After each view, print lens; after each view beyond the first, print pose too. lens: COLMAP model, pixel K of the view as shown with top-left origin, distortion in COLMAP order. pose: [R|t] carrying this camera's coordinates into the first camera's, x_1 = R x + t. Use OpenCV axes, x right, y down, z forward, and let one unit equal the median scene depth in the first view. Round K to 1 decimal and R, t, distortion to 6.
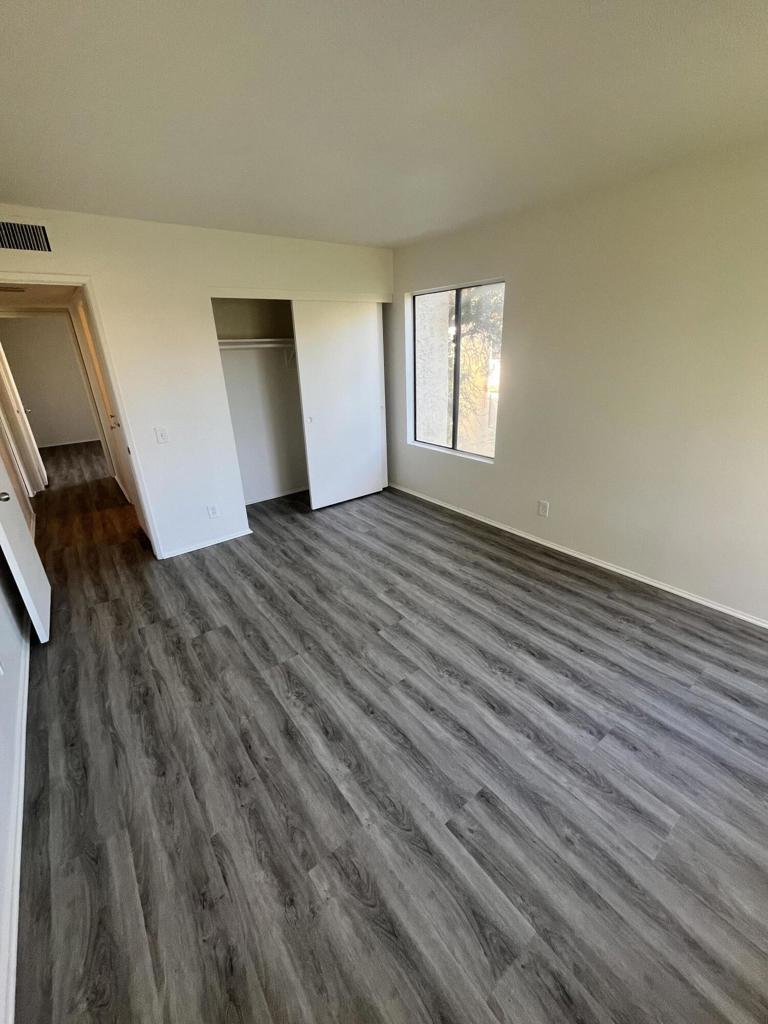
lens RADIAL K [[413.9, 0, 383.3], [0, 413.9, 510.0], [0, 0, 1]] dist [-0.002724, 0.000288]
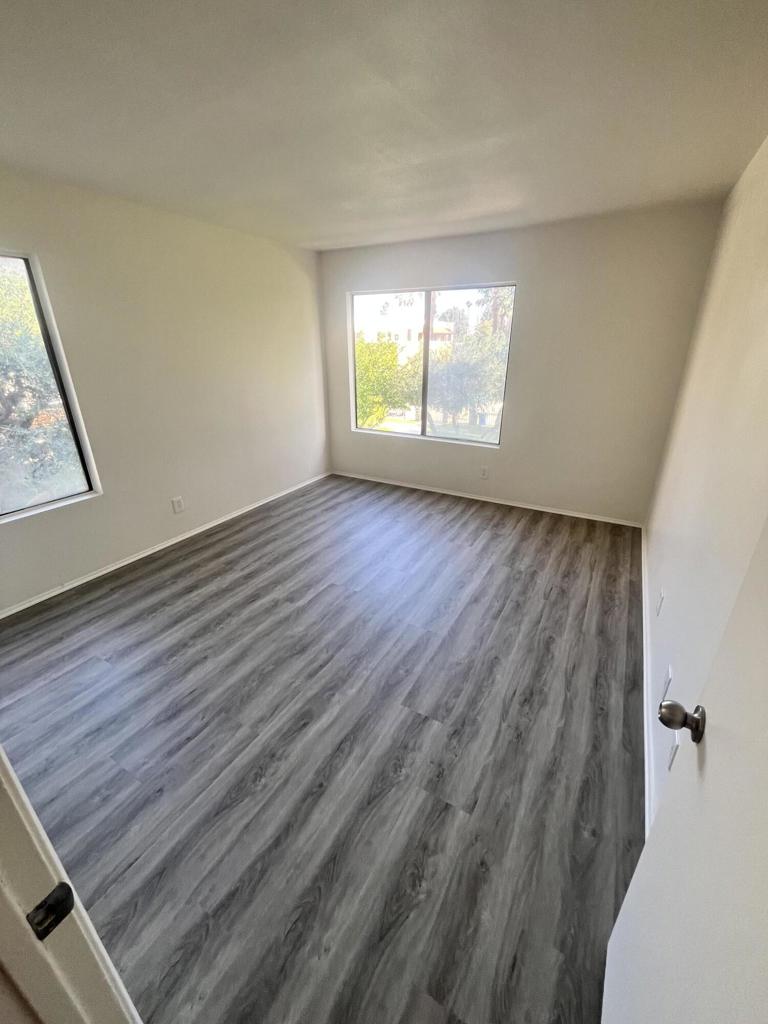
lens RADIAL K [[413.8, 0, 384.9], [0, 413.8, 508.7], [0, 0, 1]] dist [-0.002992, -0.000657]
pose [[-0.385015, -0.314704, 0.867597, -0.972384], [0.361339, 0.813618, 0.455477, -0.384501], [-0.849233, 0.488863, -0.199540, 1.078734]]
